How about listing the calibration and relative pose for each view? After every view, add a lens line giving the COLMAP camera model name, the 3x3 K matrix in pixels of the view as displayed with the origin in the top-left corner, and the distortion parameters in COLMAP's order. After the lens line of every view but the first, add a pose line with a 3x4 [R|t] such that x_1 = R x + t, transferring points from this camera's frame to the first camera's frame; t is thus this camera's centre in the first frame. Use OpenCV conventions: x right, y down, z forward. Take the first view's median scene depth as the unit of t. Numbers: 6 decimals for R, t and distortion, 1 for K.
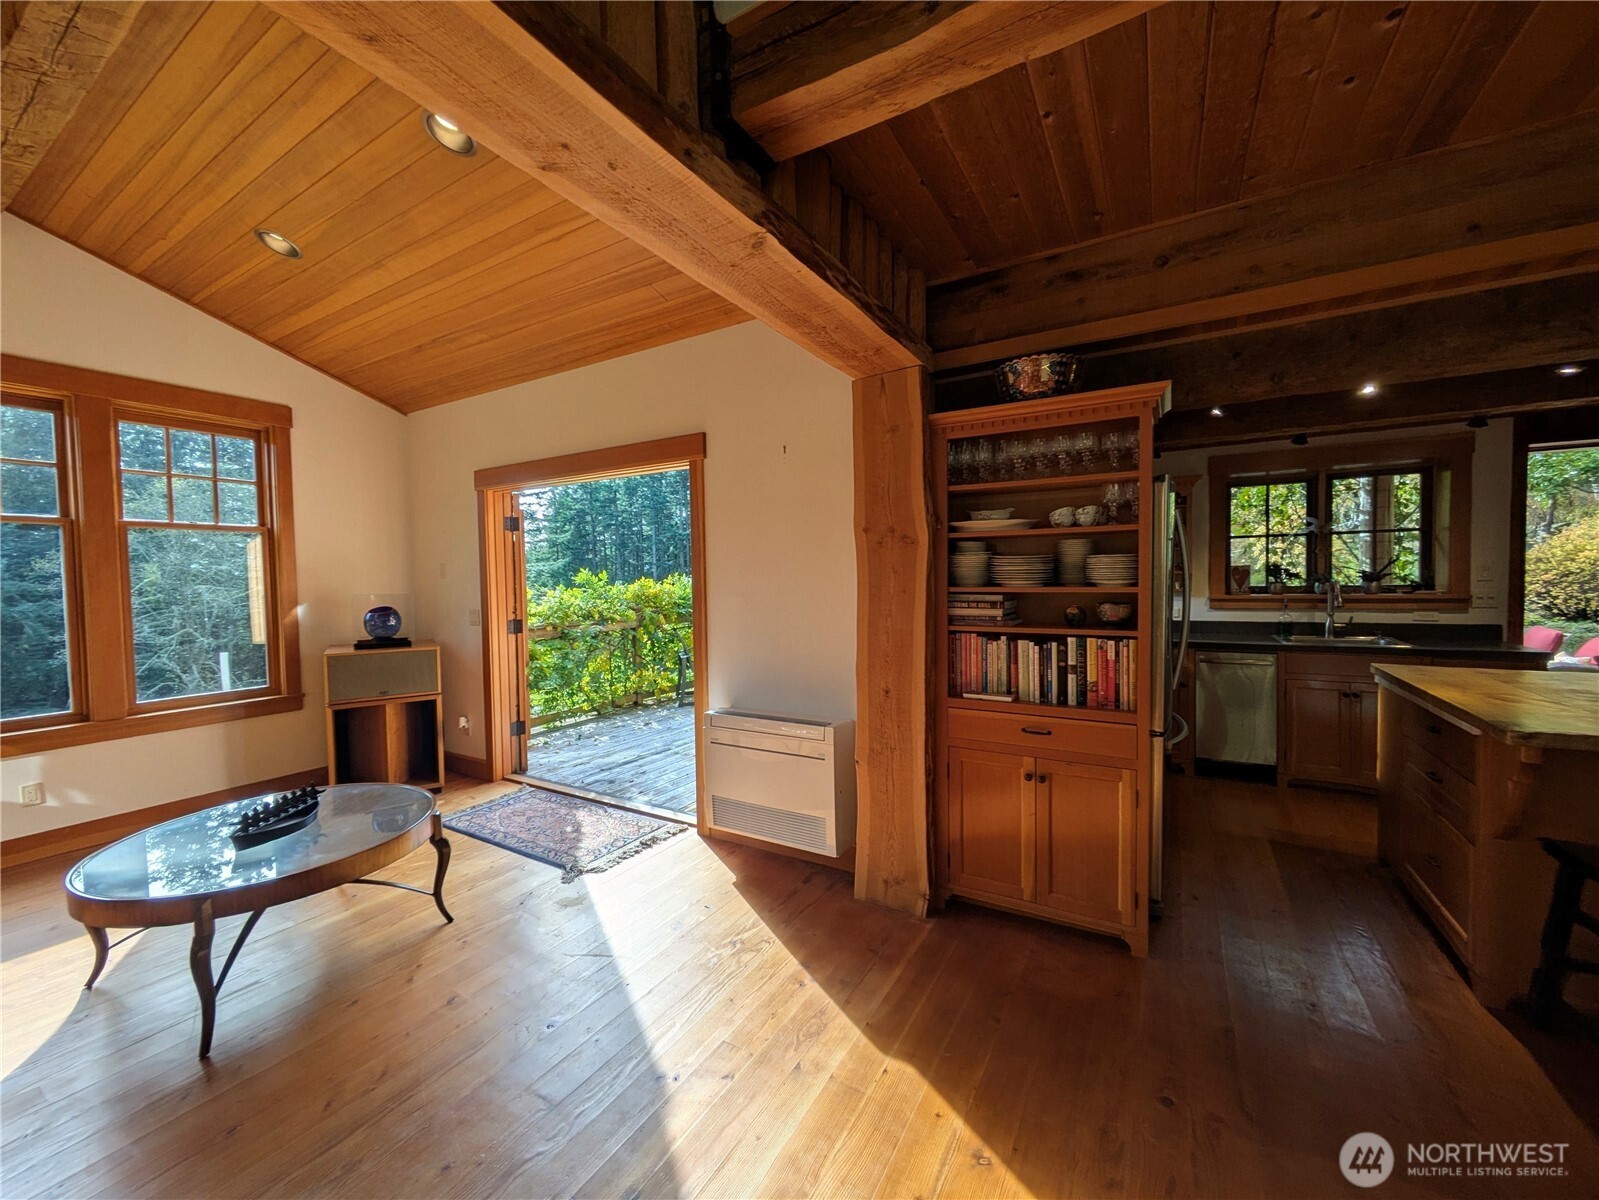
lens RADIAL K [[635.6, 0, 794.6], [0, 635.6, 597.3], [0, 0, 1]] dist [0.000335, 0.000644]
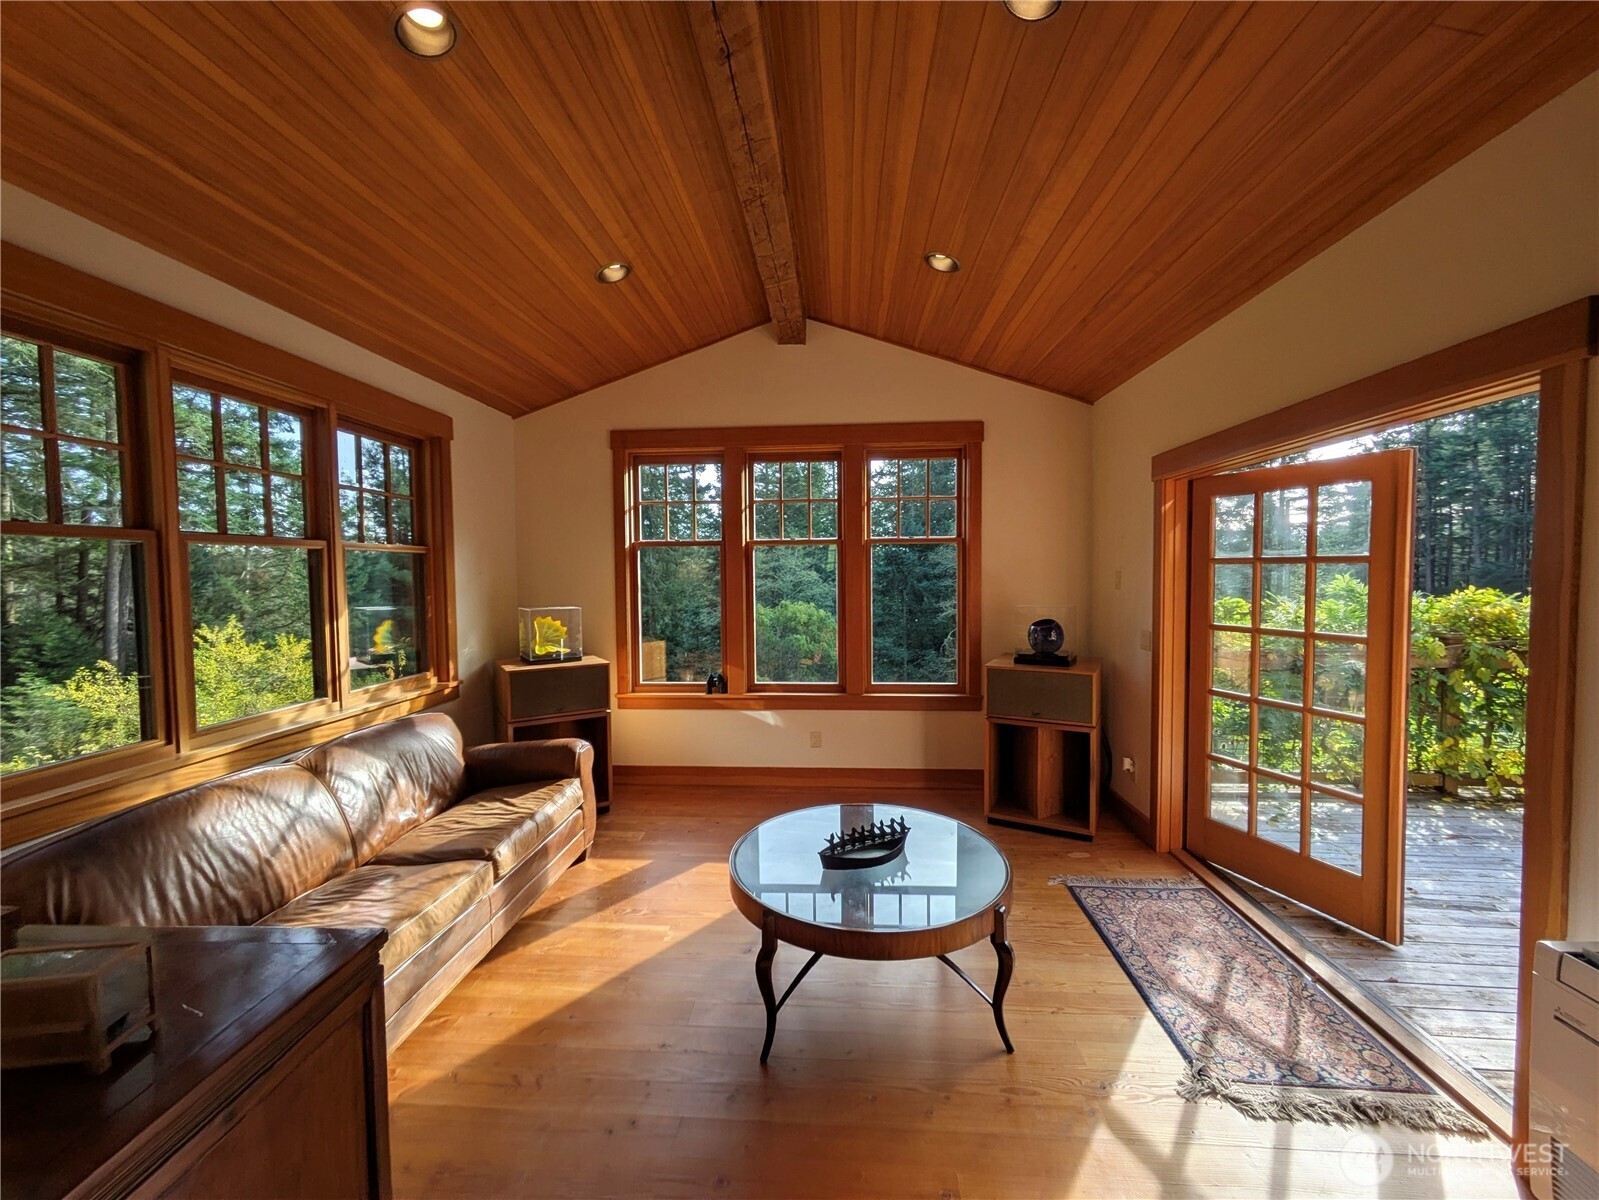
lens RADIAL K [[635.6, 0, 794.6], [0, 635.6, 597.3], [0, 0, 1]] dist [0.000335, 0.000644]
pose [[0.463145, 0.046247, -0.885075, -0.000033], [-0.029609, 0.998888, 0.036700, -0.042657], [0.885788, 0.009209, 0.463999, 0.258497]]
